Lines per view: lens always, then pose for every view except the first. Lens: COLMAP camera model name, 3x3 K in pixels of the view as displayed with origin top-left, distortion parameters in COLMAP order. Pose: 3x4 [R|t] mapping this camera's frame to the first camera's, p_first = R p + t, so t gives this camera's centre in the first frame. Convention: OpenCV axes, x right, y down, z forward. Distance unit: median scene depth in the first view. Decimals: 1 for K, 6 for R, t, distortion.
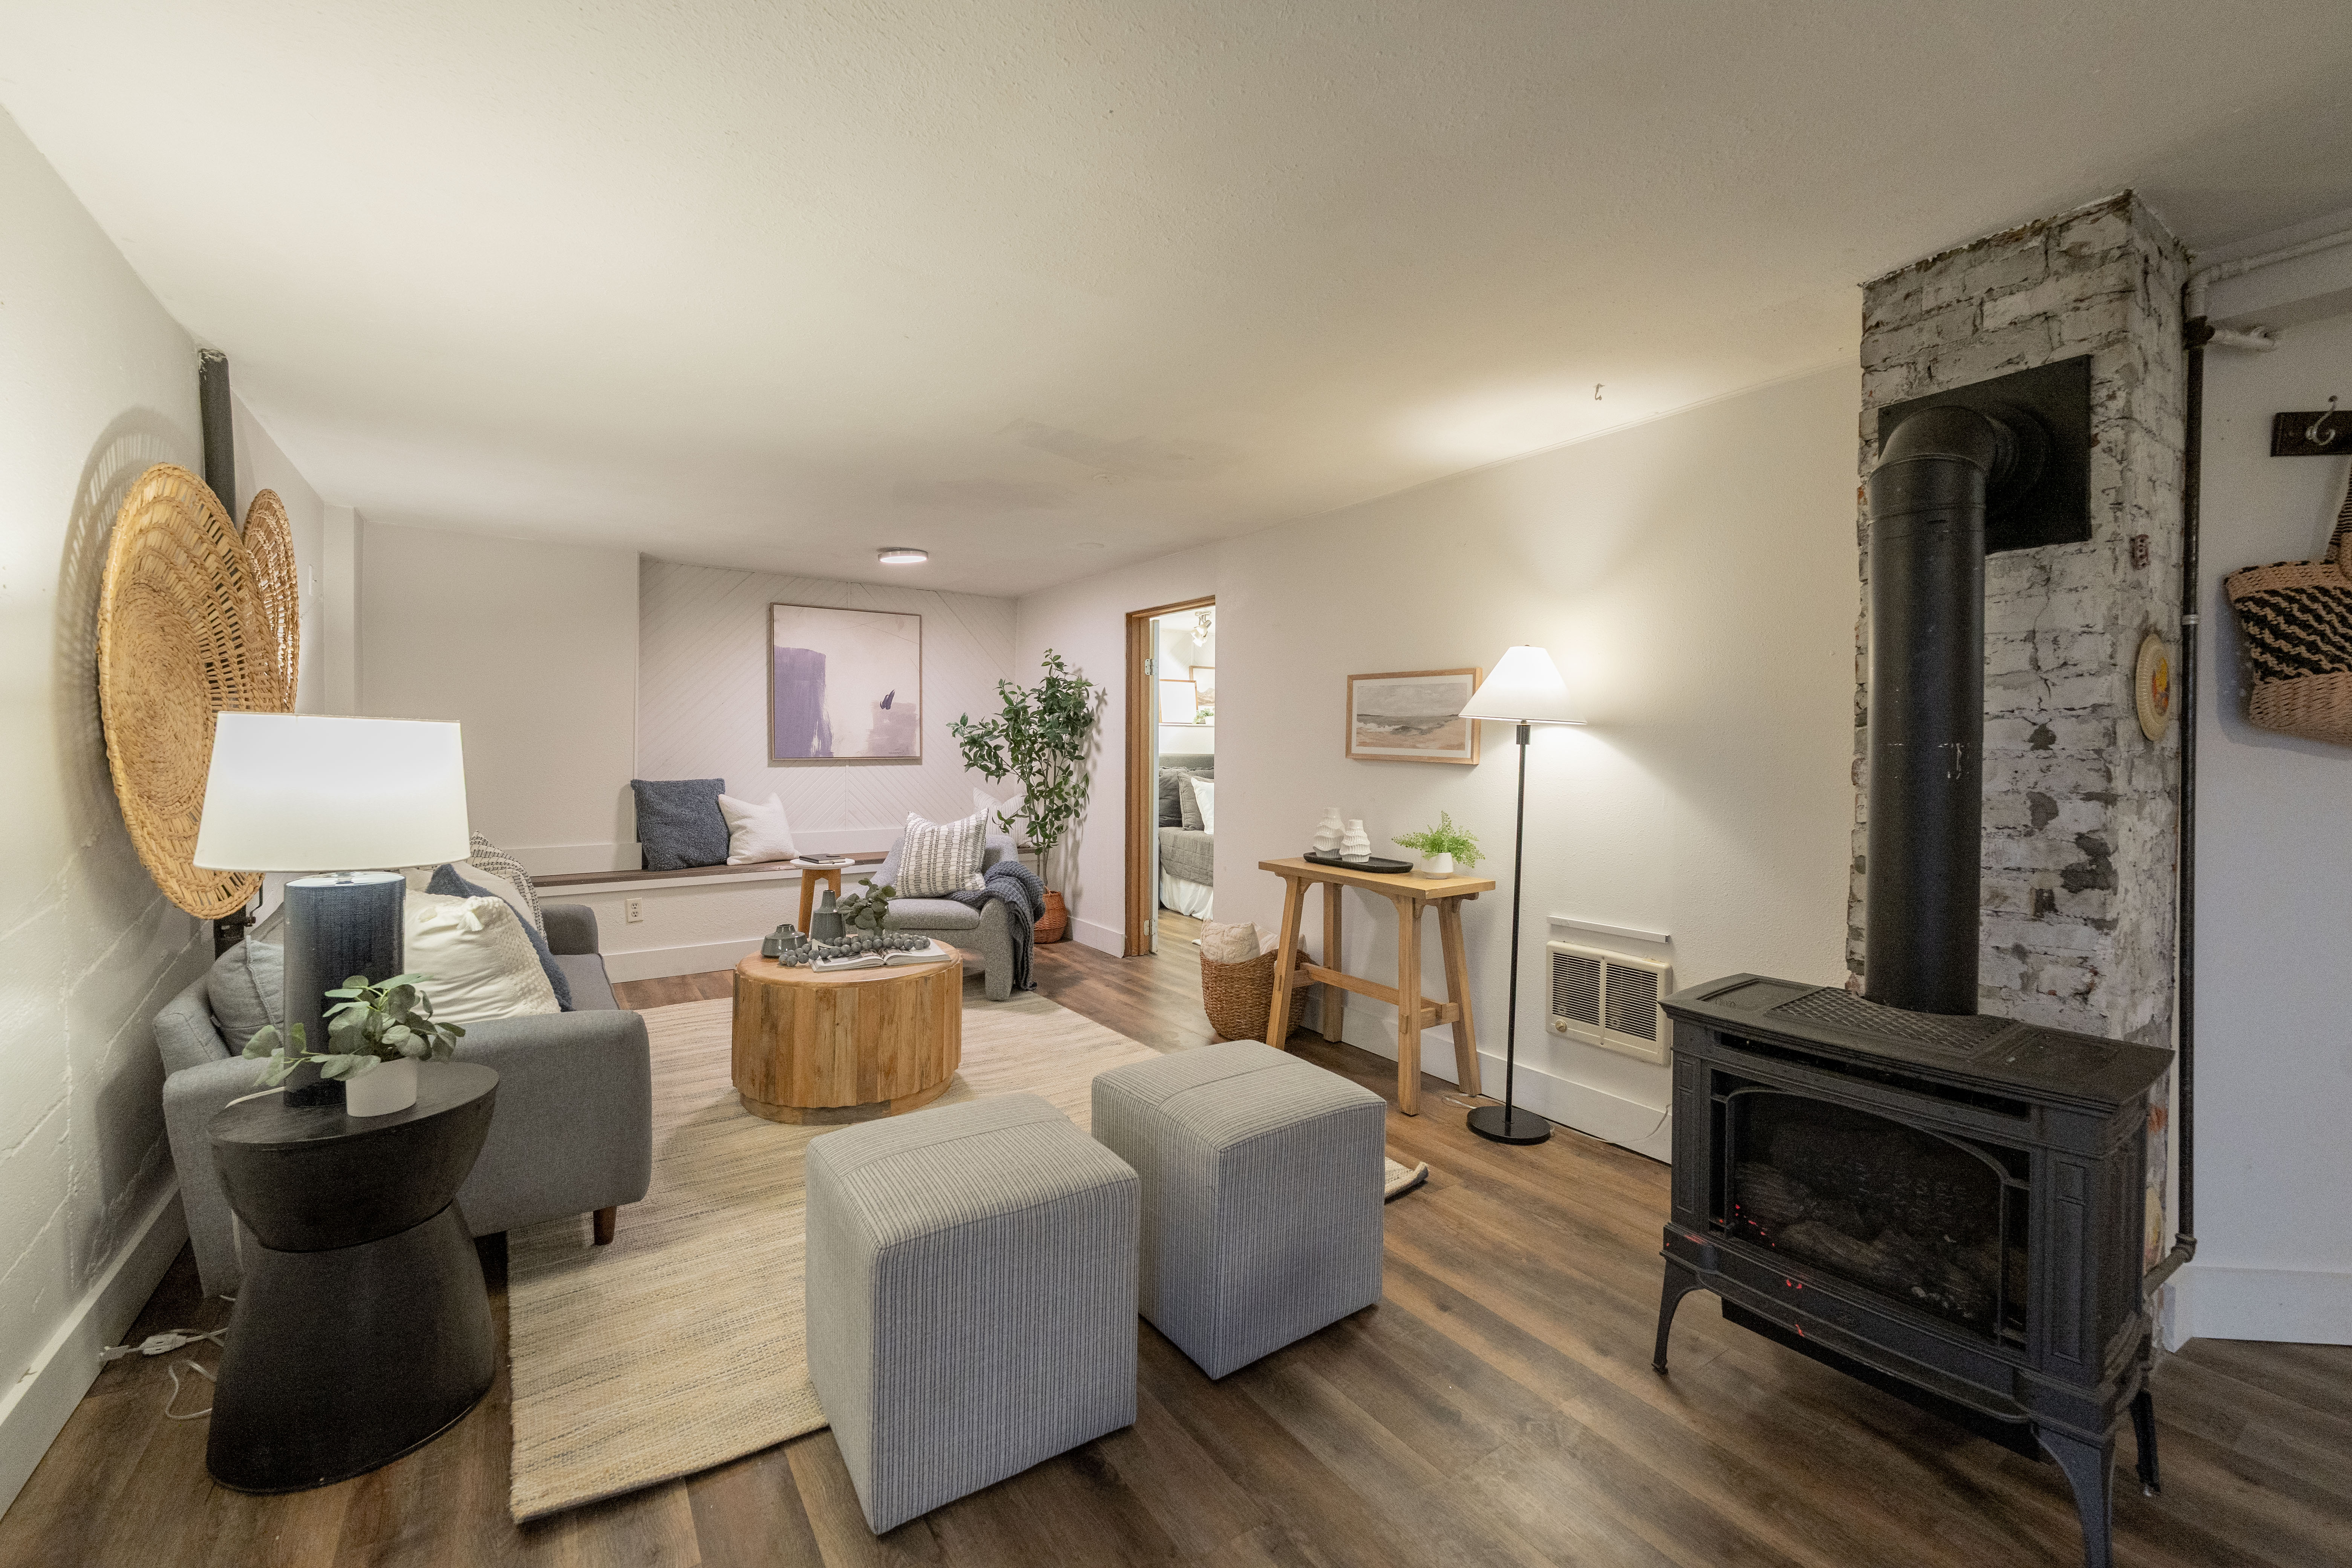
lens RADIAL K [[973.5, 0, 1189.4], [0, 973.5, 765.3], [0, 0, 1]] dist [-0.001067, -0.000222]
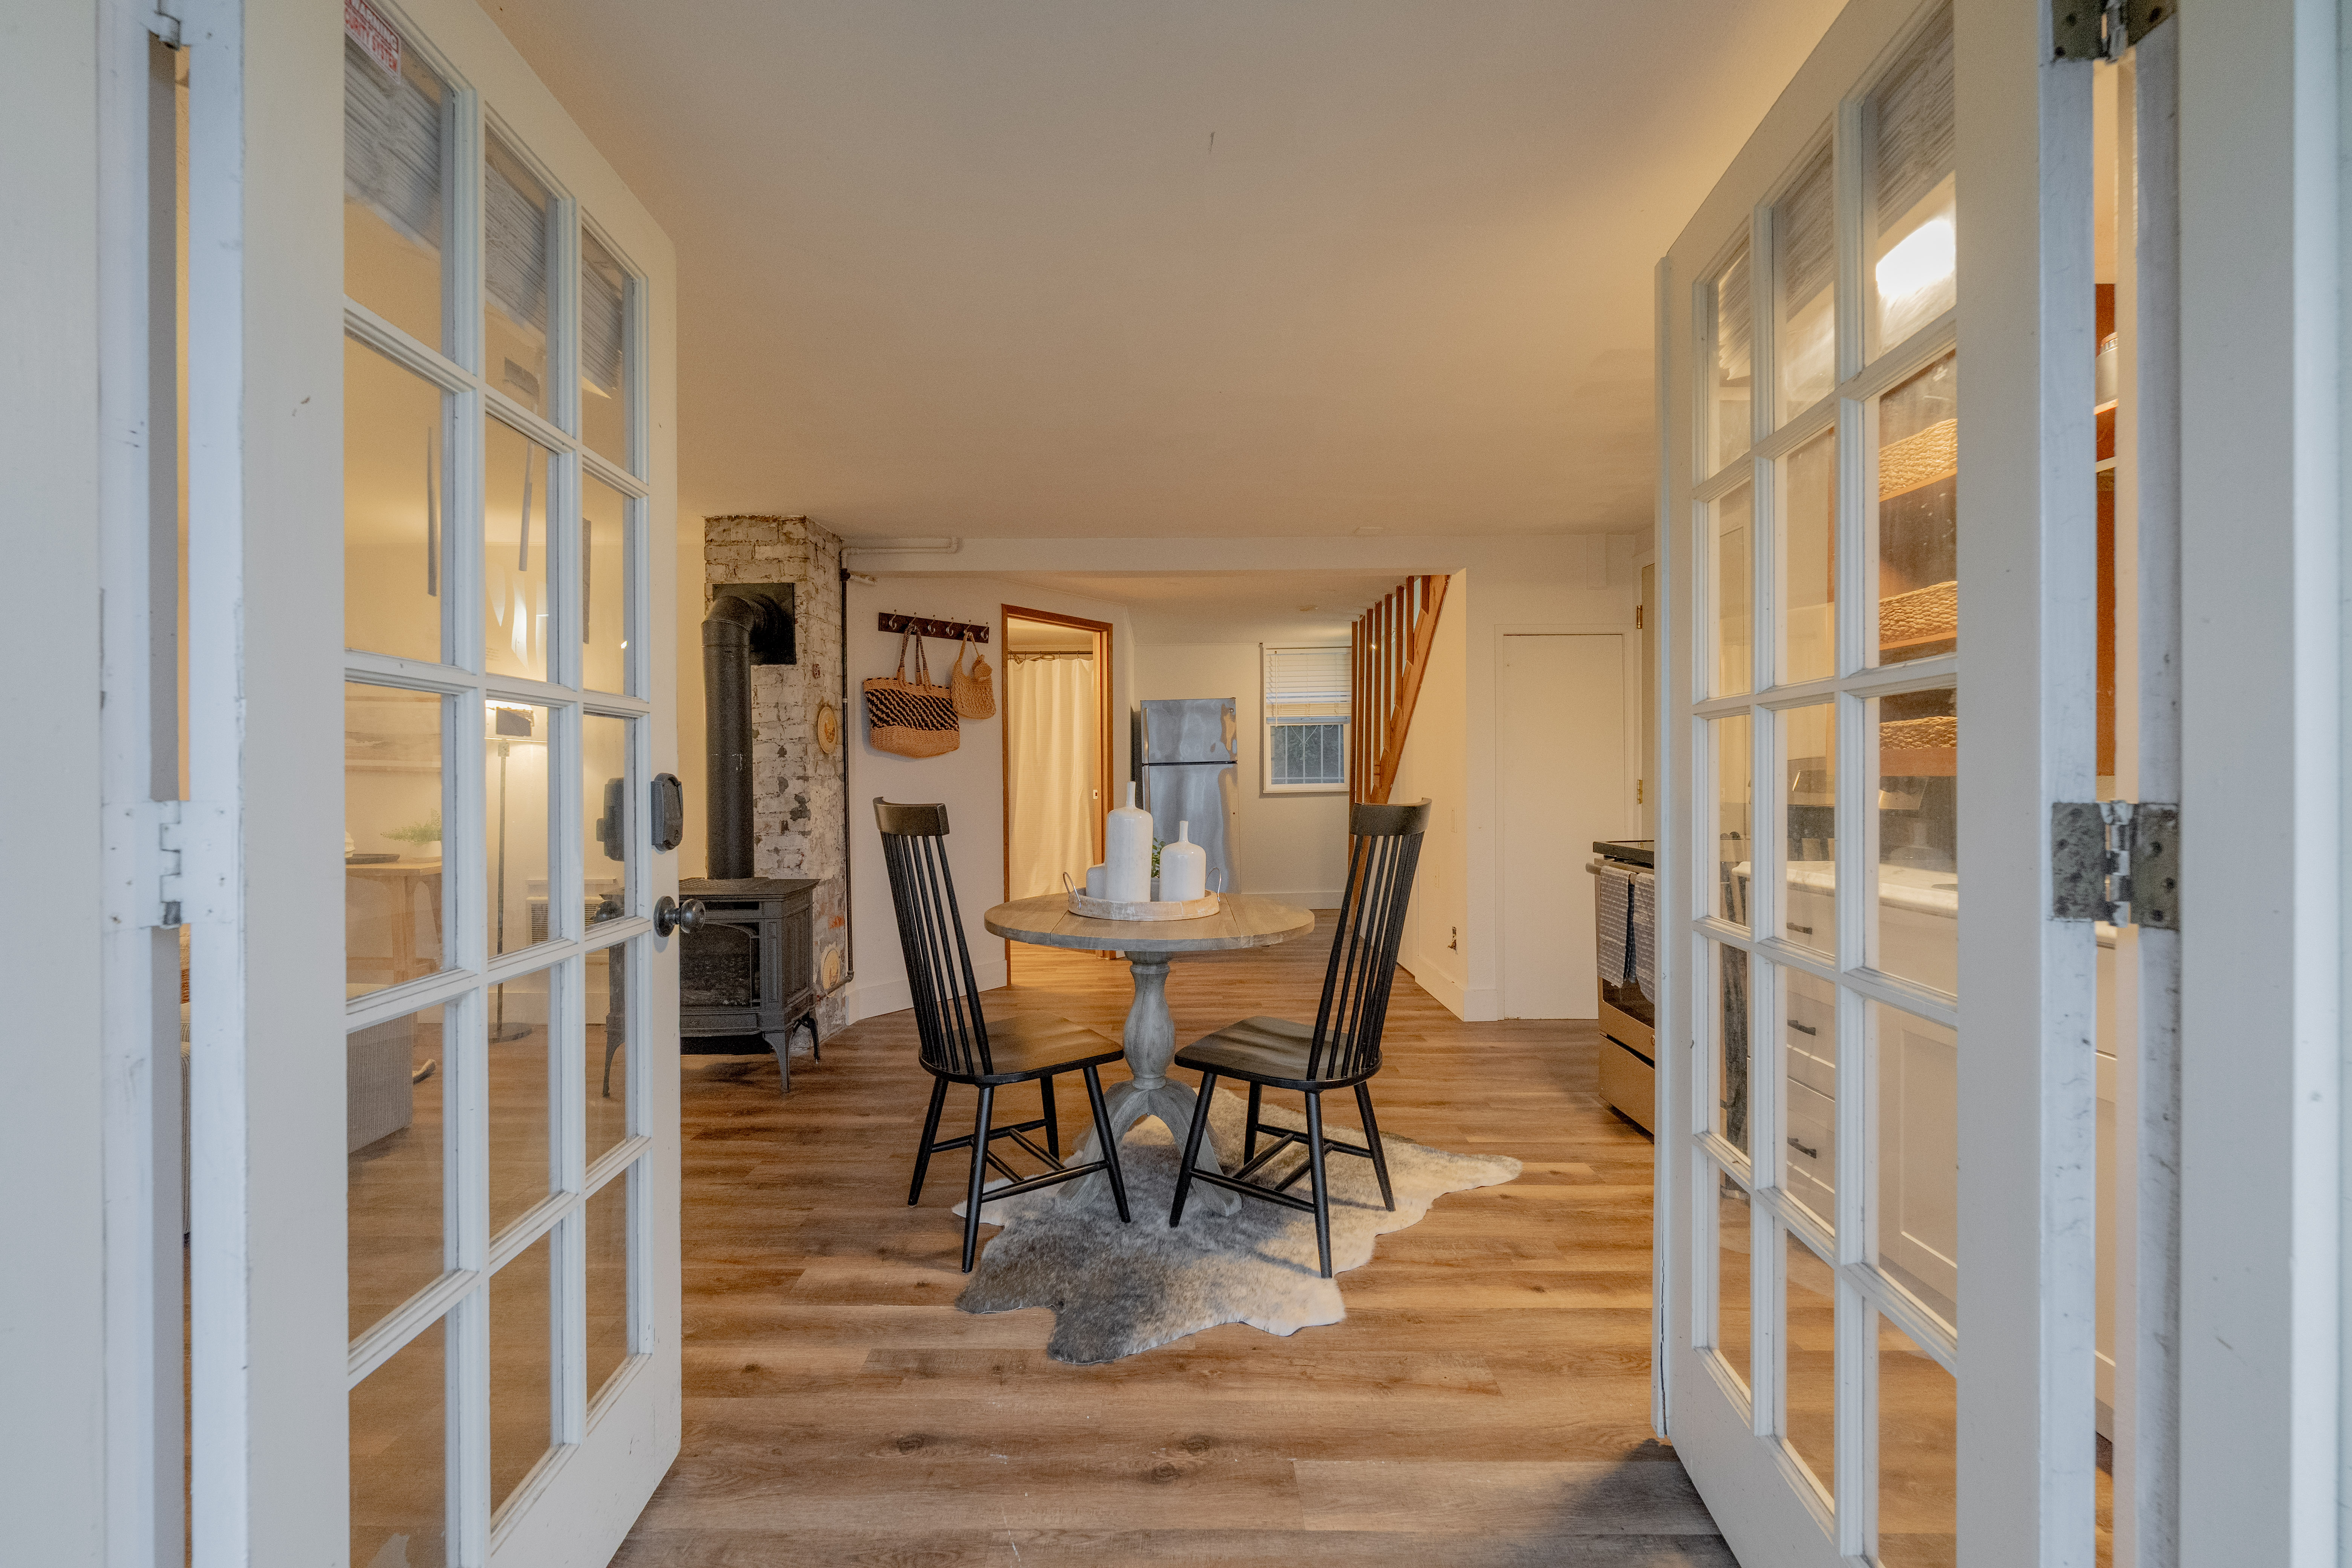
lens RADIAL K [[922.4, 0, 1153.4], [0, 922.4, 780.9], [0, 0, 1]] dist [0.000597, -0.000020]
pose [[0.574082, -0.020312, 0.818546, -0.307339], [0.020783, 0.999732, 0.010232, 0.029427], [-0.818534, 0.011137, 0.574350, -0.777545]]
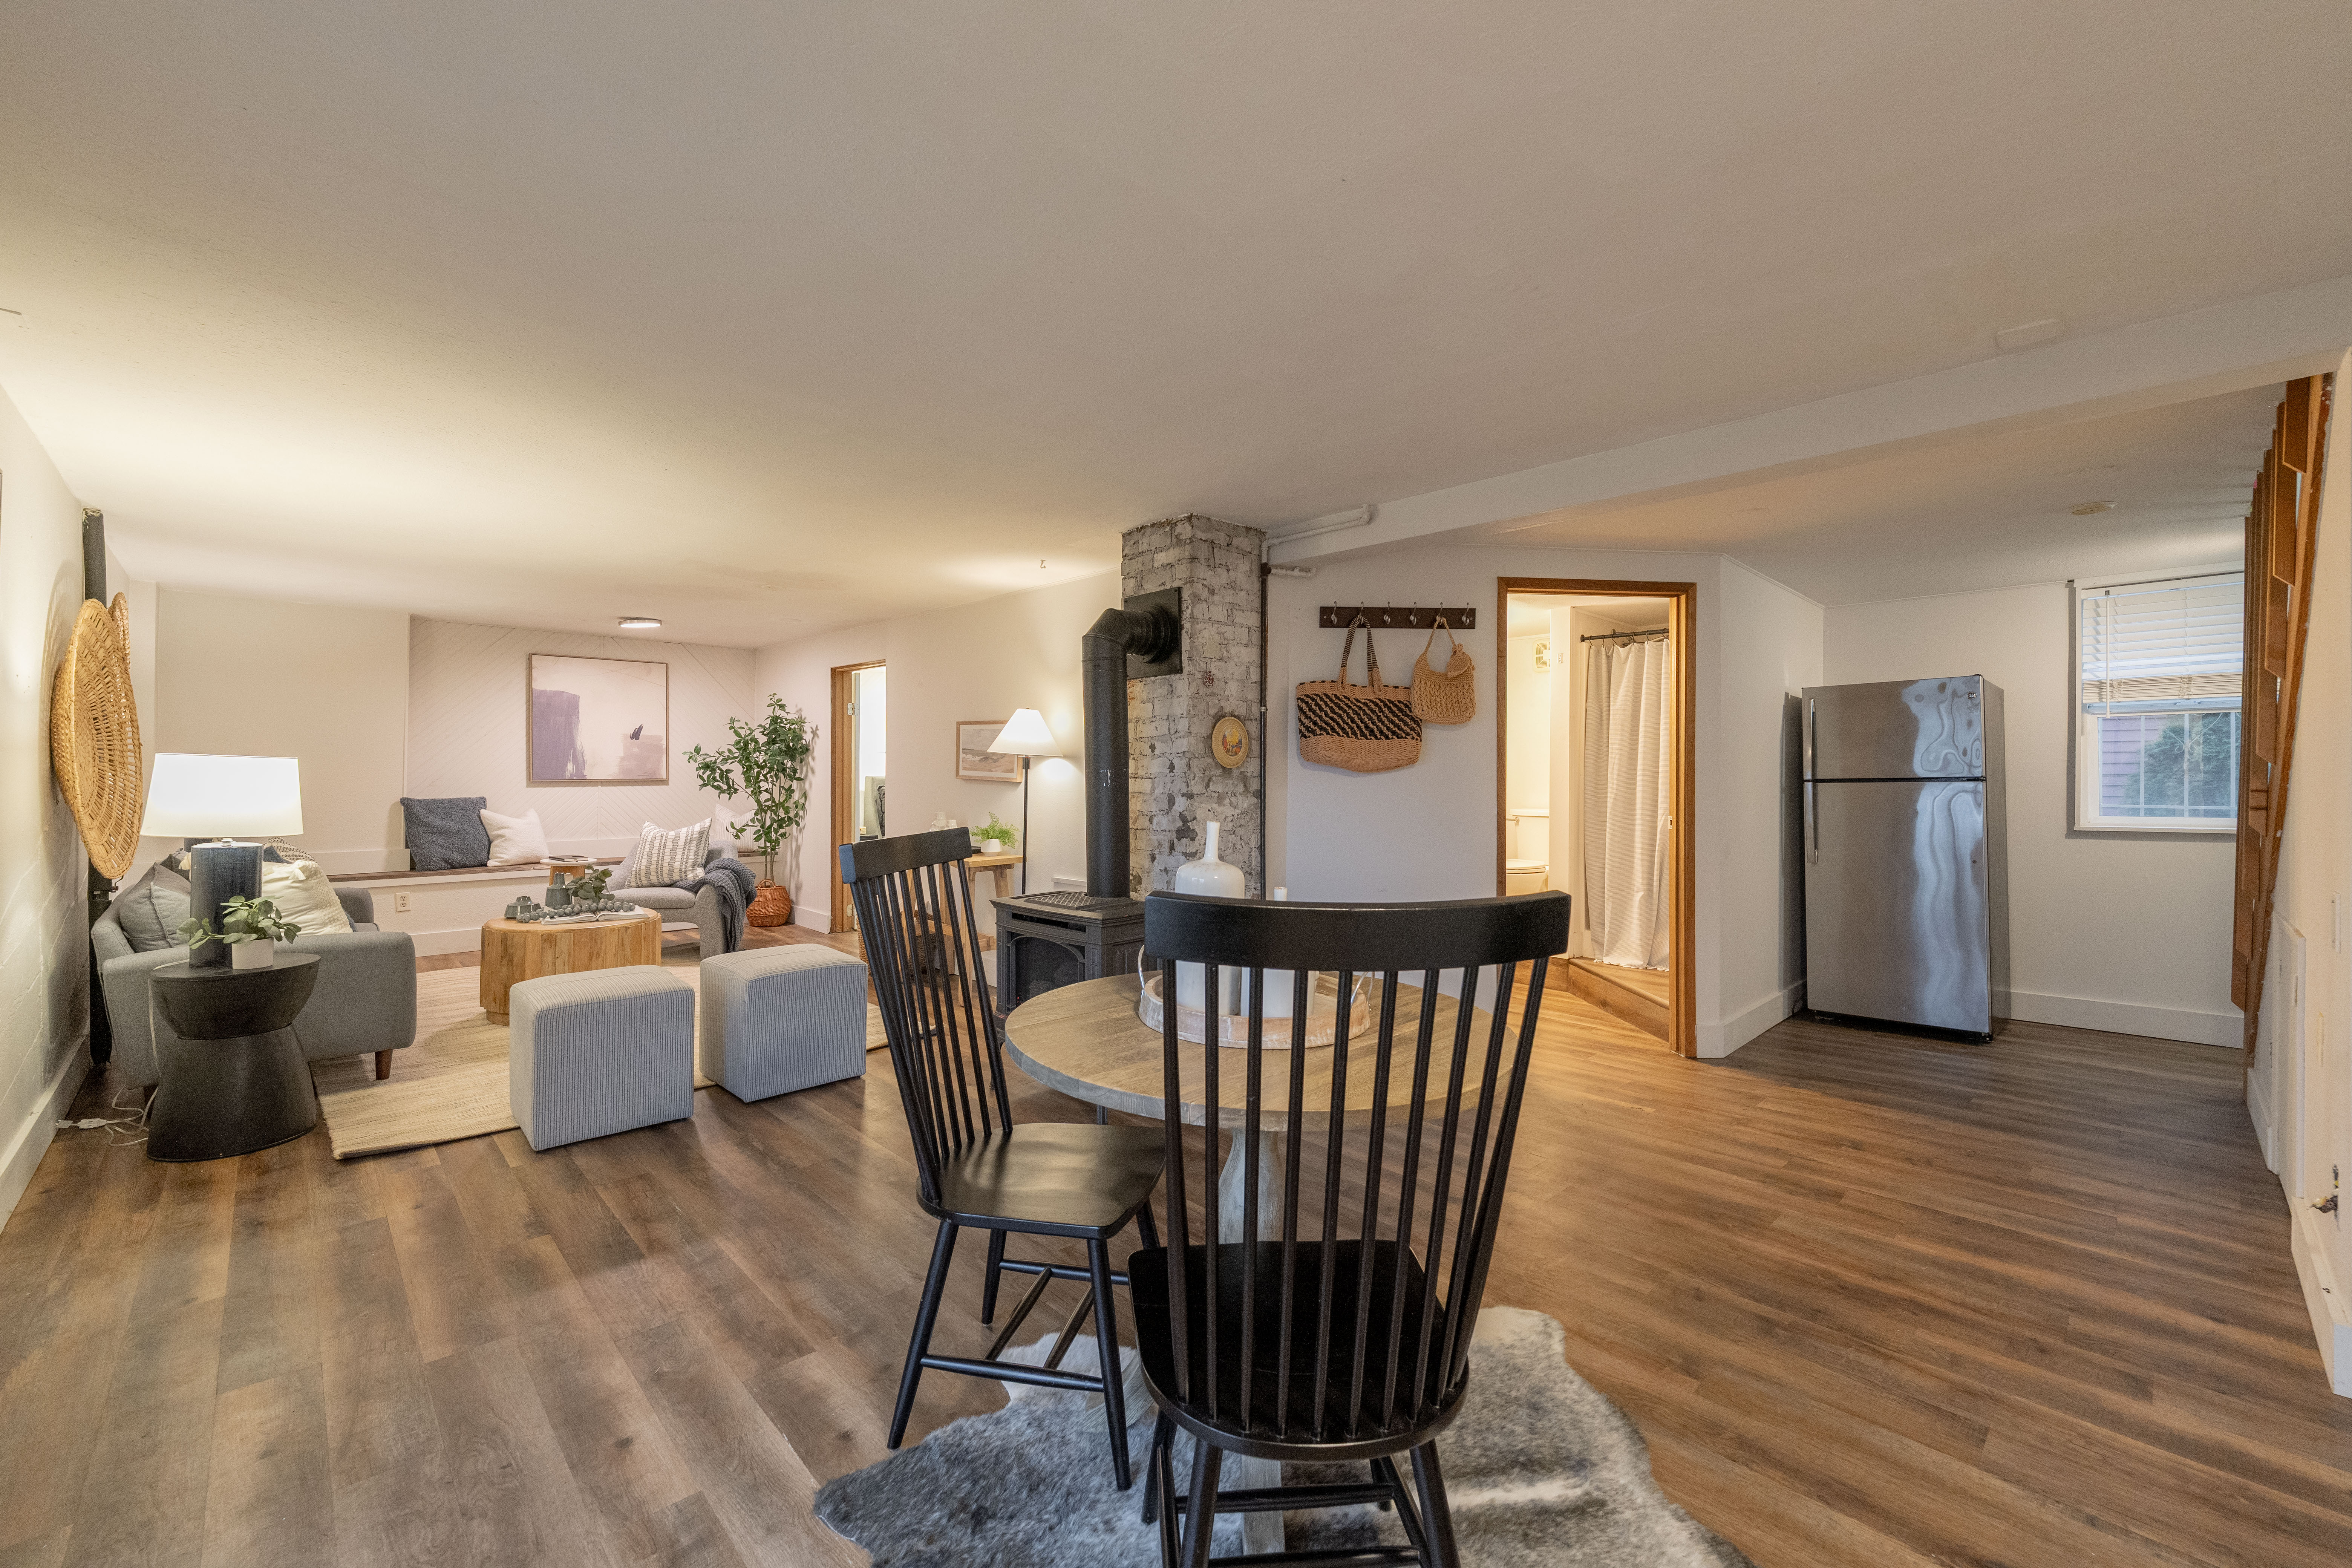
lens RADIAL K [[938.3, 0, 1178.8], [0, 938.3, 773.4], [0, 0, 1]] dist [-0.000256, -0.000267]
pose [[0.984722, -0.001257, 0.174131, 0.477584], [0.003853, 0.999886, -0.014574, 0.013182], [-0.174093, 0.015022, 0.984615, -0.858414]]
